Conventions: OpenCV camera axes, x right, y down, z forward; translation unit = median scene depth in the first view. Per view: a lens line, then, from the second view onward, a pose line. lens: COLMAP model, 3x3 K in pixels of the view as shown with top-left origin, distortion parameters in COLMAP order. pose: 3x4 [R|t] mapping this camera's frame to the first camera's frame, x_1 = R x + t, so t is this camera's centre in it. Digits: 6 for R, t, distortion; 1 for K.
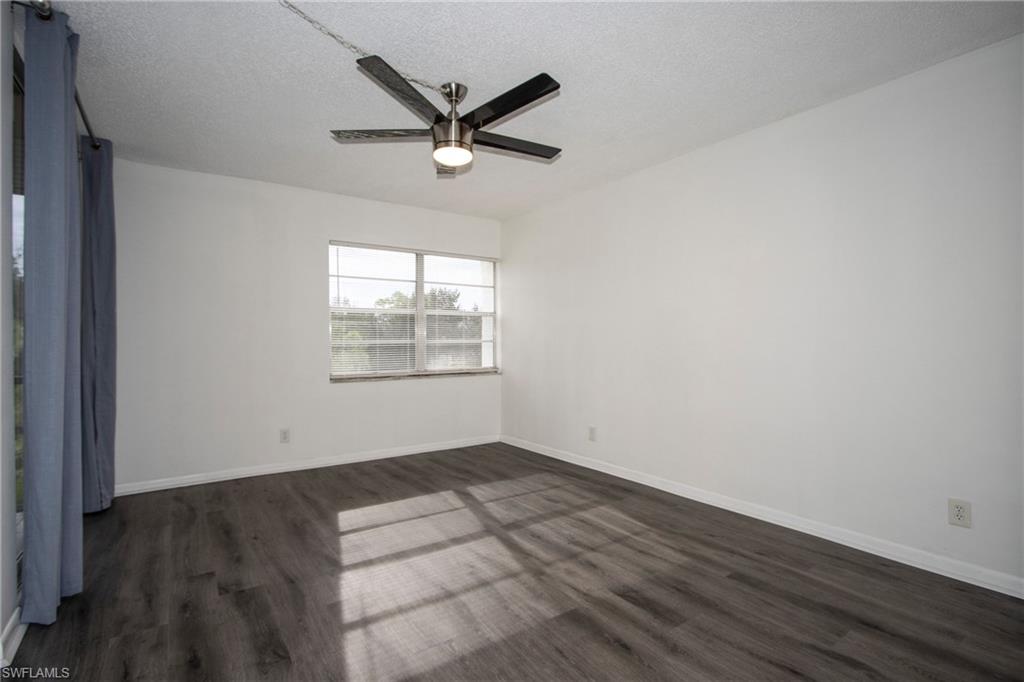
lens RADIAL K [[475.9, 0, 508.7], [0, 475.9, 343.0], [0, 0, 1]] dist [-0.012687, 0.000476]
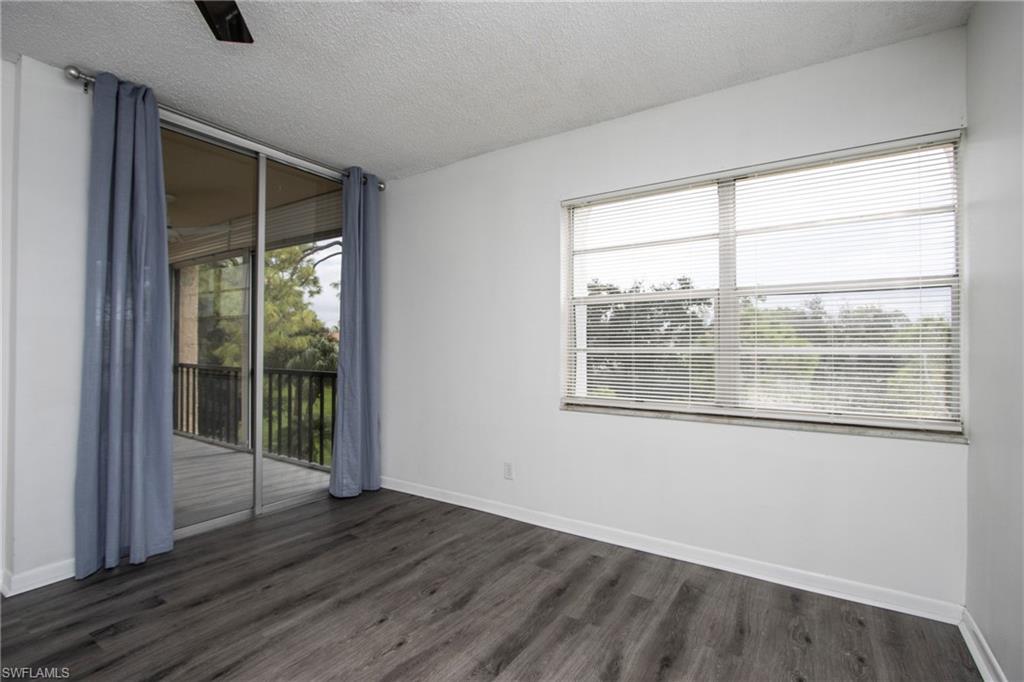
lens RADIAL K [[475.9, 0, 507.8], [0, 475.9, 339.0], [0, 0, 1]] dist [-0.012687, 0.000476]
pose [[0.359154, -0.009962, -0.933225, 0.420542], [-0.006944, 0.999887, -0.013346, -0.012619], [0.933252, 0.011274, 0.359044, 1.184797]]
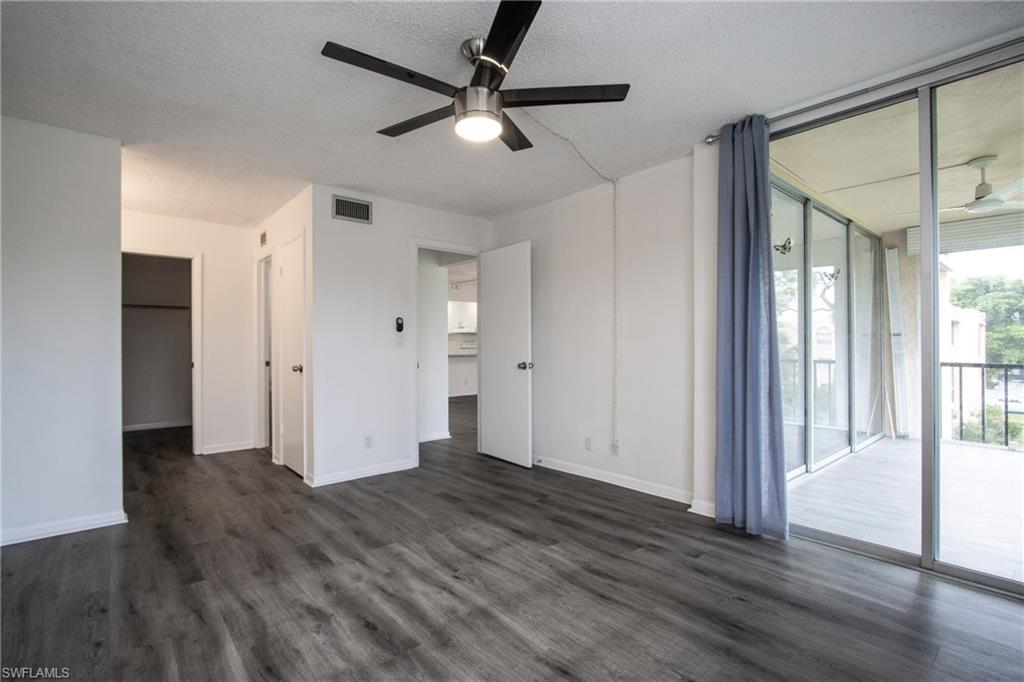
lens RADIAL K [[475.9, 0, 511.1], [0, 475.9, 339.2], [0, 0, 1]] dist [-0.012687, 0.000476]
pose [[-0.994887, 0.004347, -0.100903, -0.088279], [0.005188, 0.999954, -0.008076, -0.011715], [0.100863, -0.008558, -0.994864, 1.888662]]
